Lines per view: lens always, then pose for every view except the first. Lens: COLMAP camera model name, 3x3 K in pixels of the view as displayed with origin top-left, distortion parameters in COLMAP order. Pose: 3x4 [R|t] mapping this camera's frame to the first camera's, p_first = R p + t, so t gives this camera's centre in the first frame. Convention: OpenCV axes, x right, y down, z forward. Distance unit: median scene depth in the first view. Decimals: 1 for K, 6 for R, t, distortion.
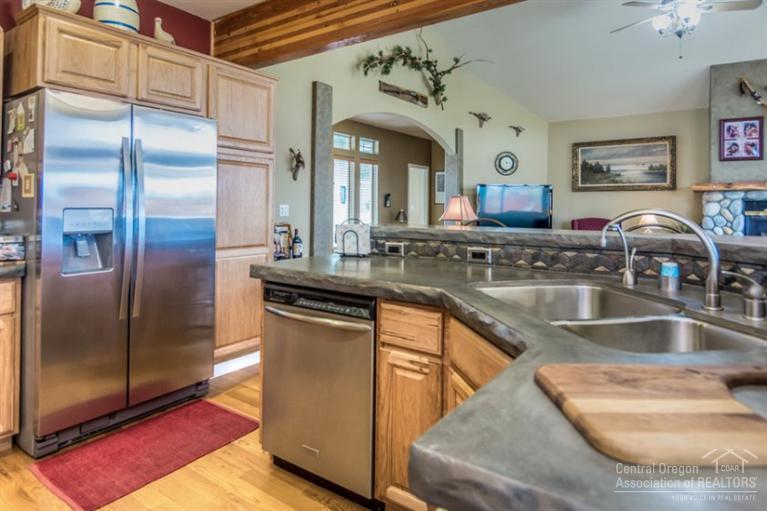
lens RADIAL K [[443.5, 0, 378.4], [0, 443.5, 200.9], [0, 0, 1]] dist [0.015274, -0.009959]
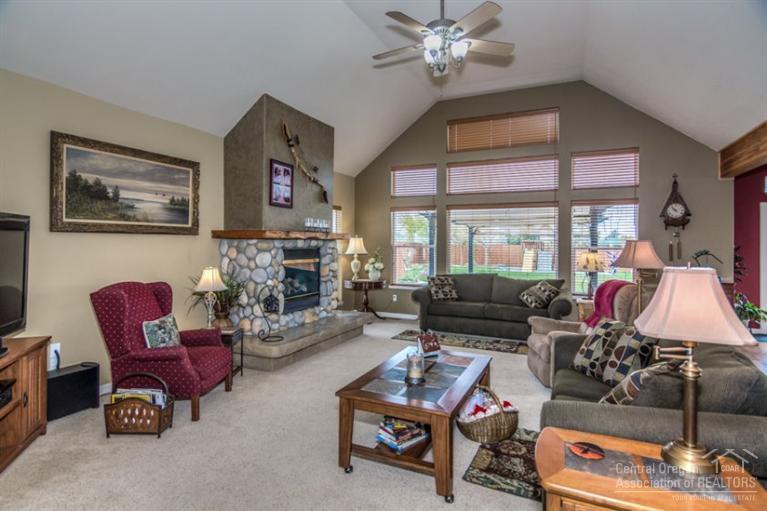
lens RADIAL K [[413.8, 0, 380.7], [0, 413.8, 242.8], [0, 0, 1]] dist [0.004253, 0.000779]
pose [[-0.183302, -0.006315, 0.983036, -0.077152], [-0.016001, 0.999866, 0.003439, -0.018595], [-0.982926, -0.015100, -0.183378, 0.833903]]
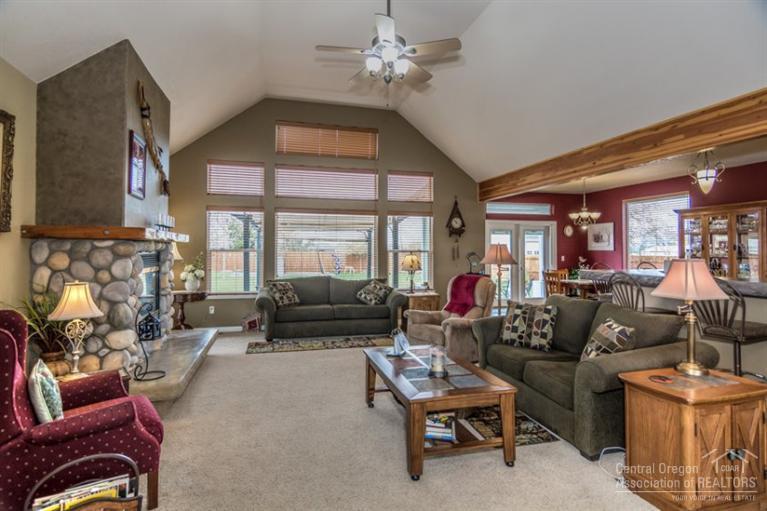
lens RADIAL K [[413.8, 0, 385.1], [0, 413.8, 242.2], [0, 0, 1]] dist [0.004253, 0.000779]
pose [[-0.781154, 0.002528, 0.624333, 0.090873], [-0.014043, 0.999668, -0.021617, -0.010042], [-0.624180, -0.025654, -0.780859, 1.103855]]
